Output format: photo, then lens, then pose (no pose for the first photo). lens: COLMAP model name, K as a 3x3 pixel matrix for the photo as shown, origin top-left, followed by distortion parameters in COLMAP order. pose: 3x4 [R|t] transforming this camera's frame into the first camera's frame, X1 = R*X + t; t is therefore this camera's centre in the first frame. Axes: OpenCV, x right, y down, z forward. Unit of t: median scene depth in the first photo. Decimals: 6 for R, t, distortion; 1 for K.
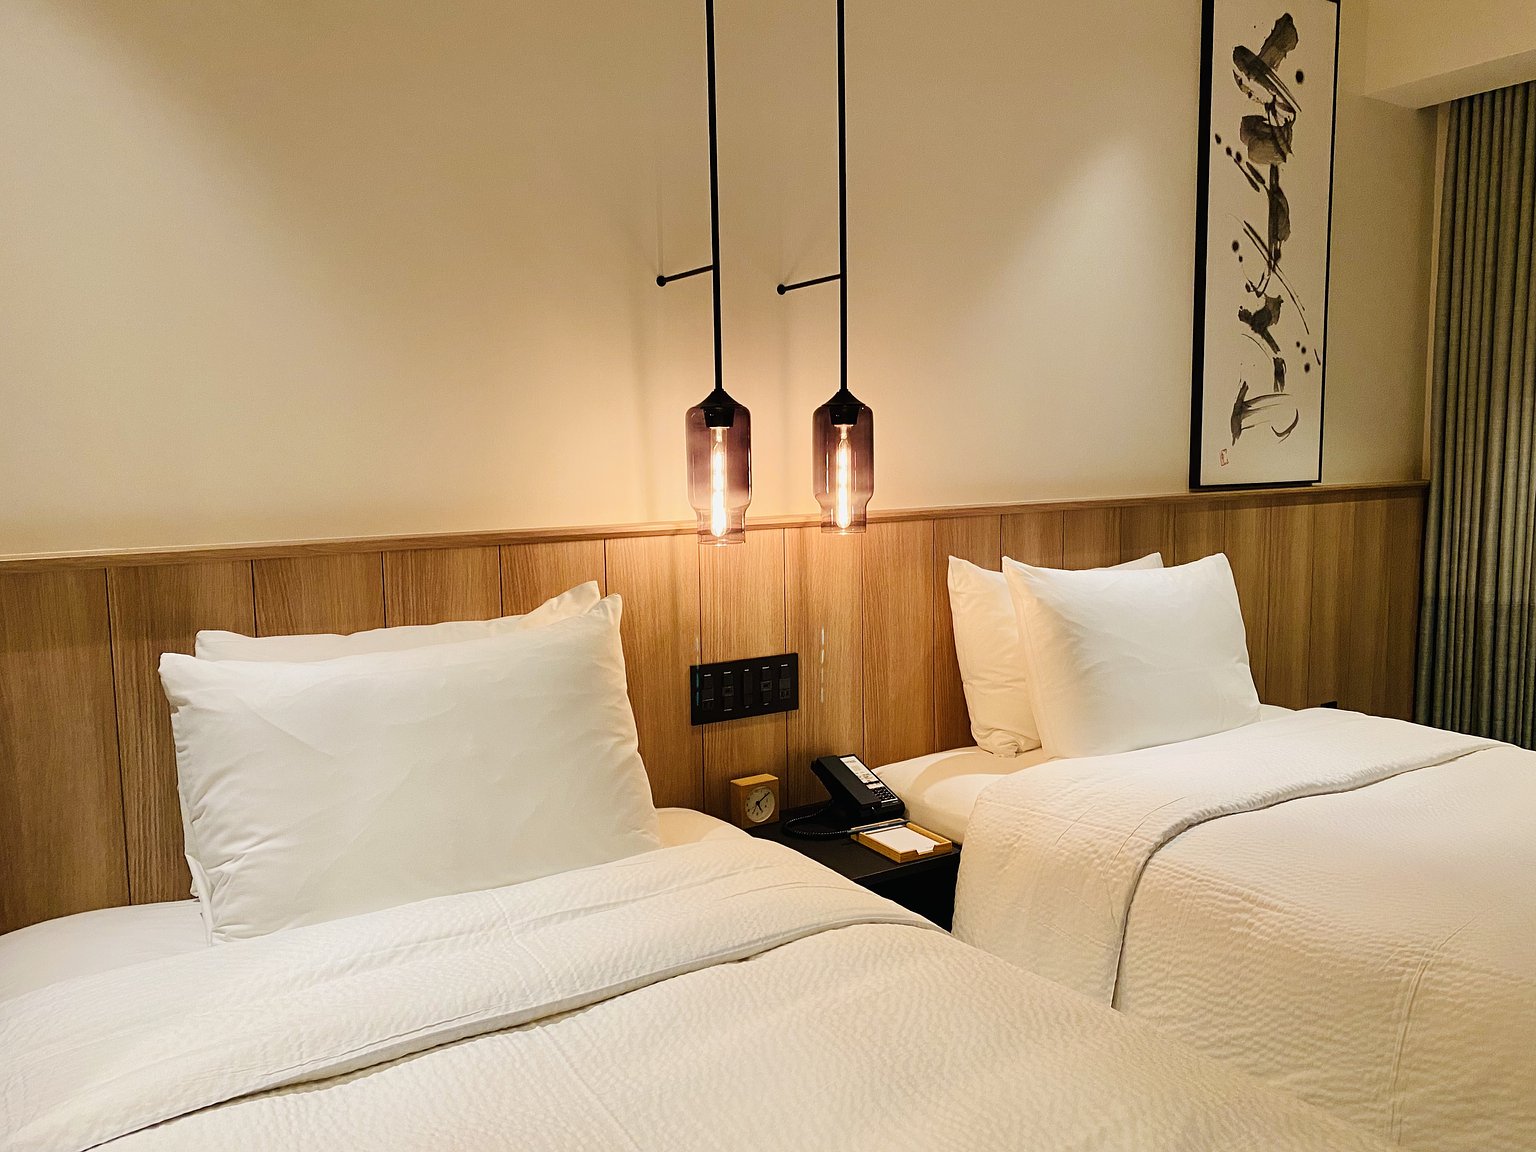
lens RADIAL K [[1166.2, 0, 769.5], [0, 1166.2, 551.5], [0, 0, 1]] dist [0.041071, -0.050743]
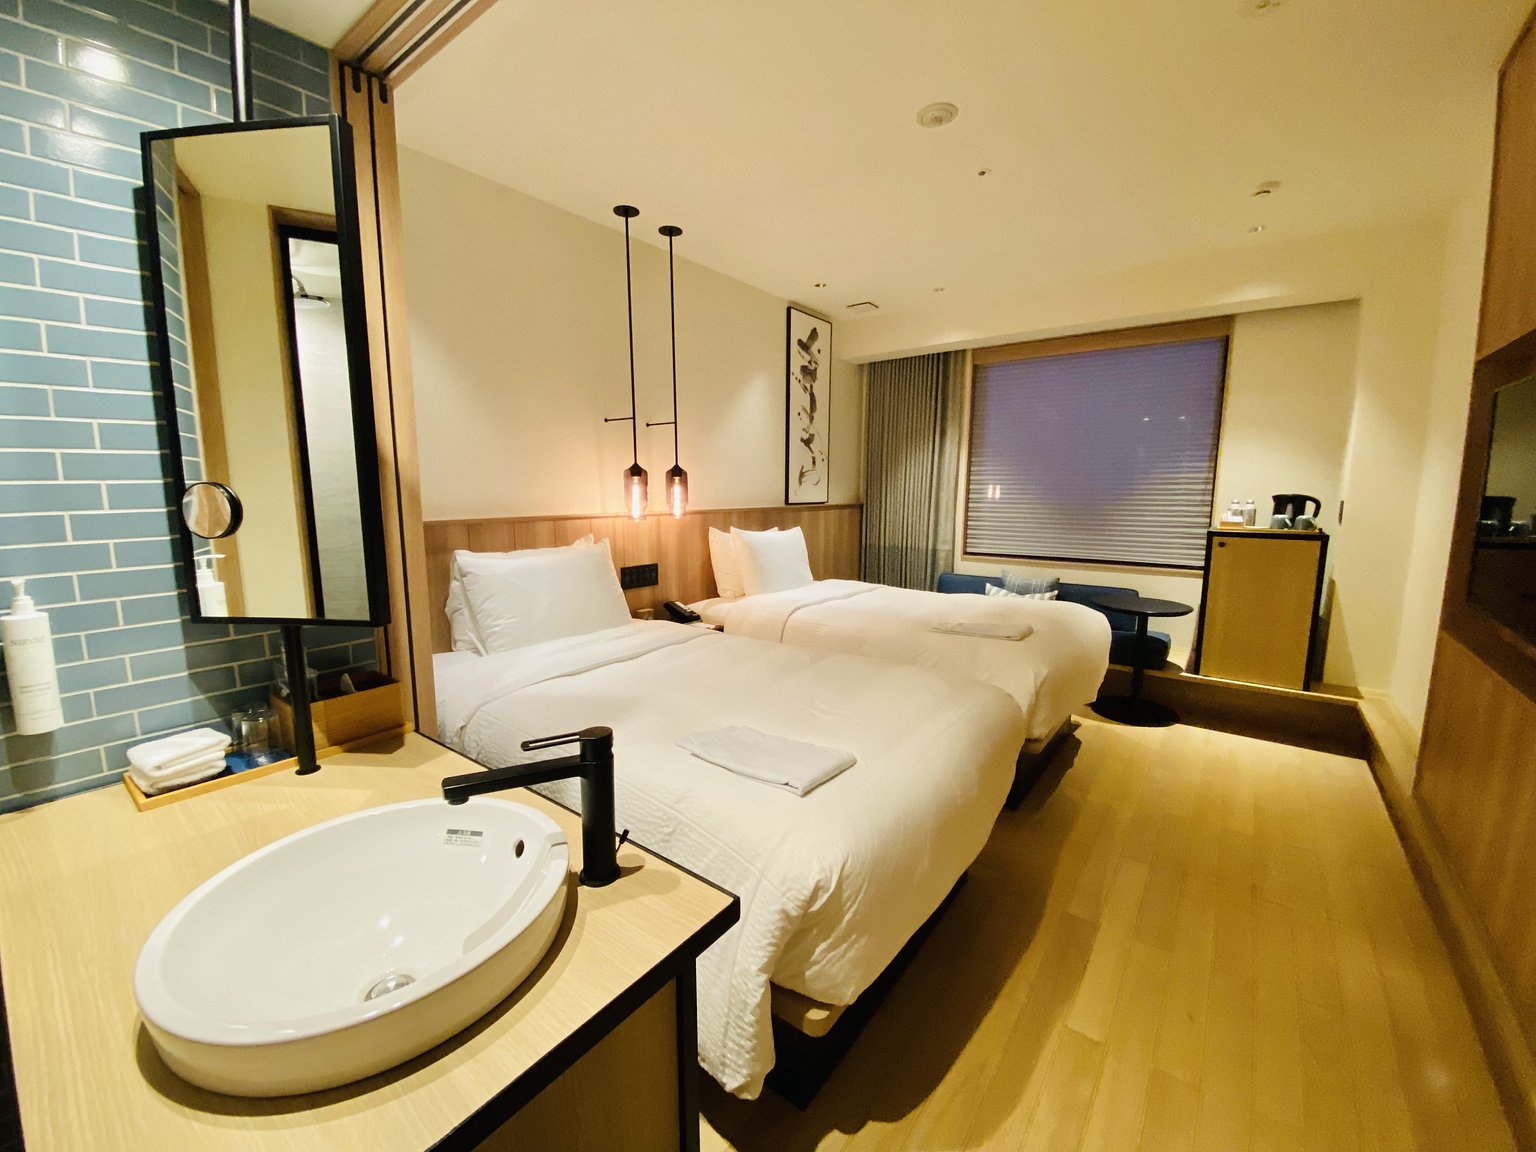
lens RADIAL K [[647.7, 0, 779.3], [0, 647.7, 577.0], [0, 0, 1]] dist [-0.006290, -0.014533]
pose [[0.926191, -0.034763, 0.375448, -0.253230], [0.018446, 0.998726, 0.046967, 0.050678], [-0.376603, -0.036575, 0.925653, -0.434297]]
